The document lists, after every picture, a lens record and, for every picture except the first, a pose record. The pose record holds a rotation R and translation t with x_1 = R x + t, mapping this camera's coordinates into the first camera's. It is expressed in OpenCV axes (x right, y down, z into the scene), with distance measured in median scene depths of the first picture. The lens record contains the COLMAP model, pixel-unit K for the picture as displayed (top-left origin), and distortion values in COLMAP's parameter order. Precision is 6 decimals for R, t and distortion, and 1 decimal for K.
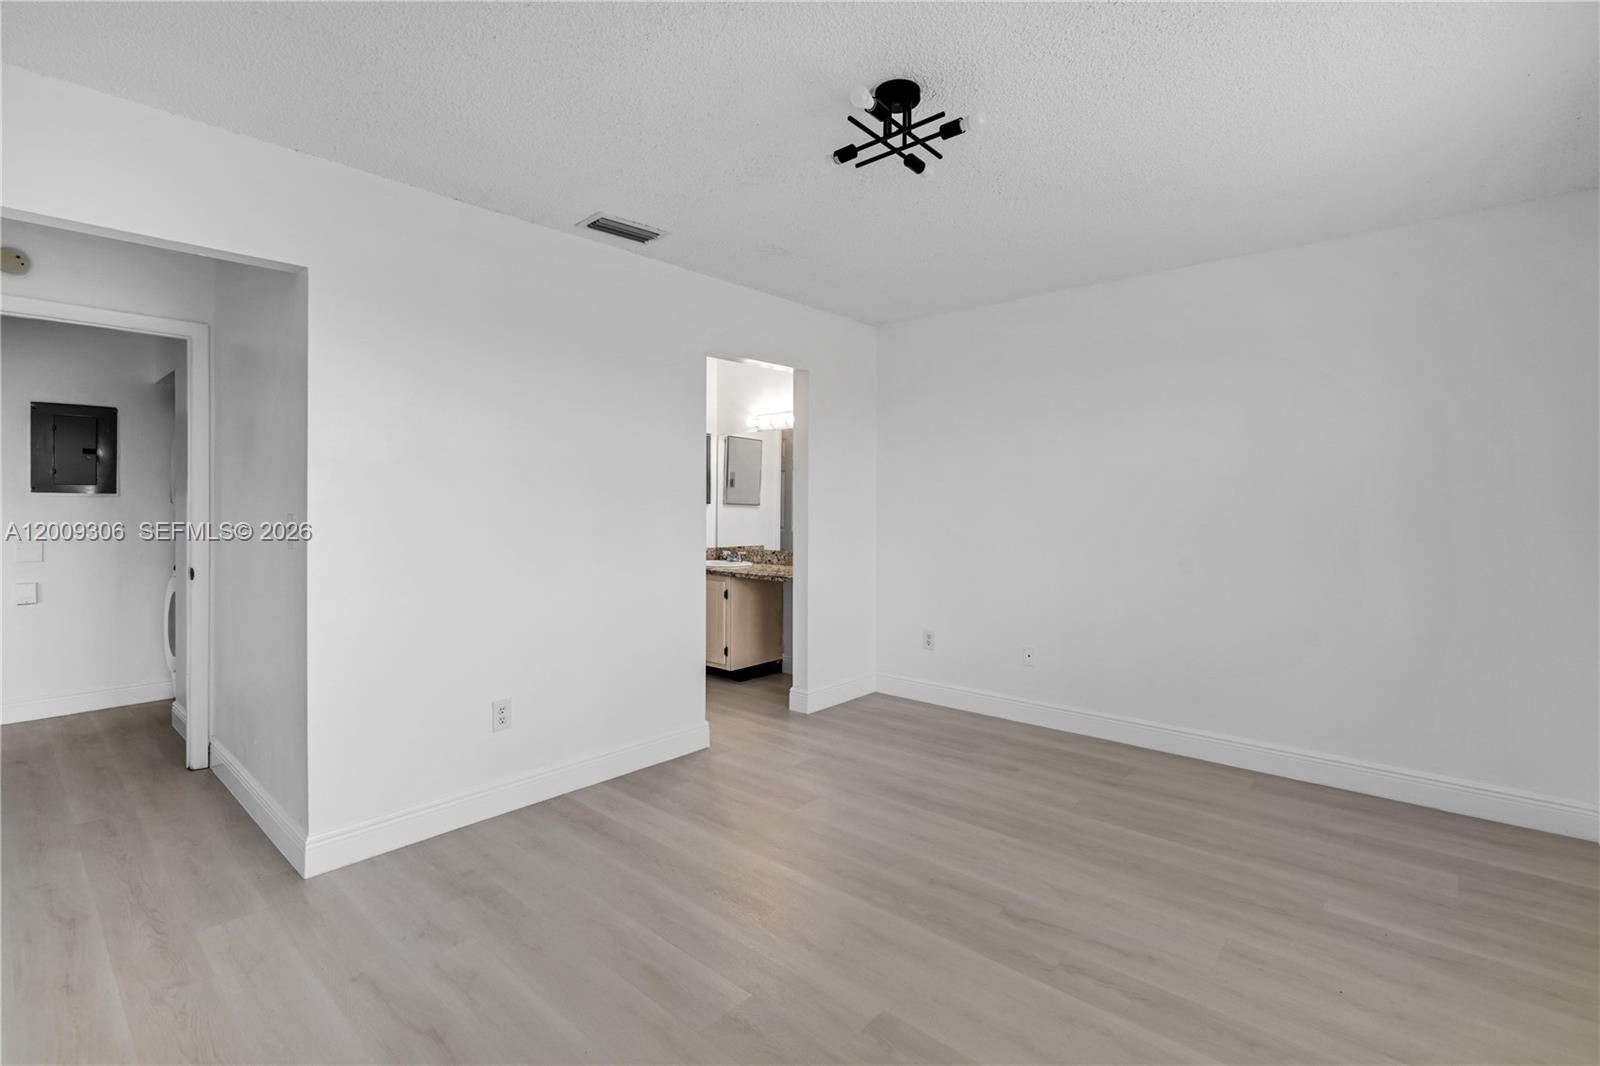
lens RADIAL K [[746.4, 0, 797.7], [0, 746.4, 512.9], [0, 0, 1]] dist [-0.000103, 0.000653]
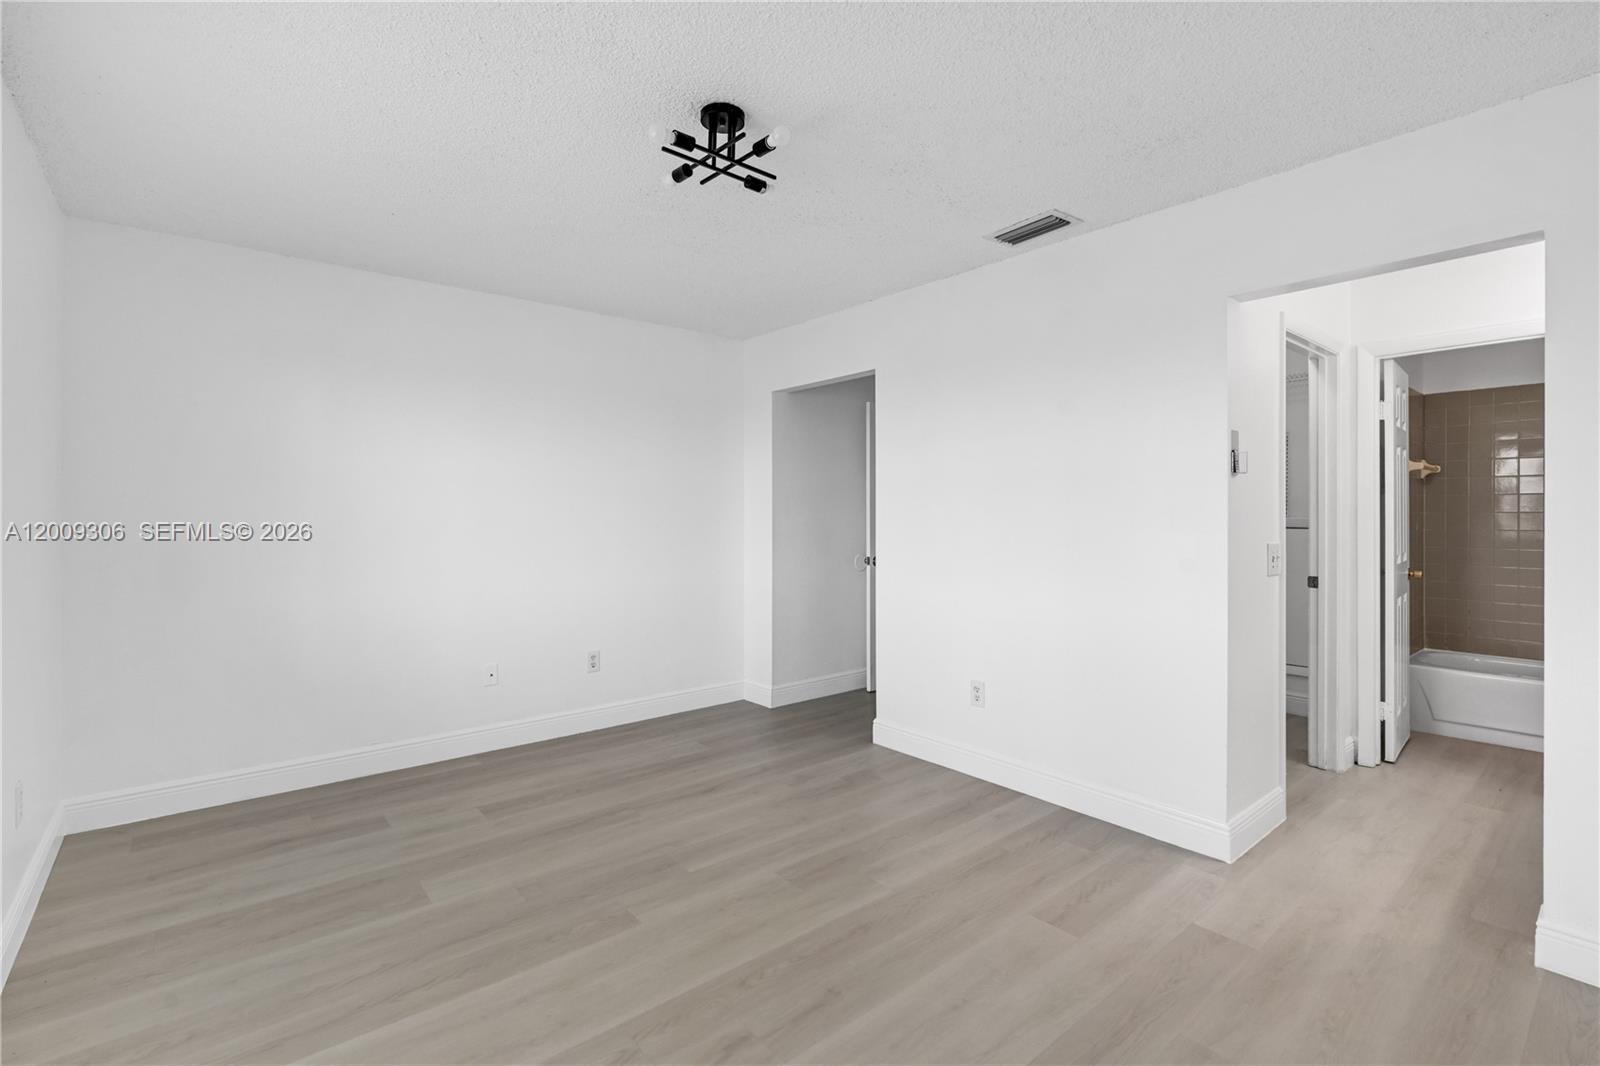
lens RADIAL K [[746.4, 0, 797.7], [0, 746.4, 512.9], [0, 0, 1]] dist [-0.000103, 0.000653]
pose [[-0.146667, 0.006319, -0.989166, 0.788727], [-0.021925, 0.999713, 0.009637, -0.015841], [0.988943, 0.023100, -0.146486, 0.871044]]
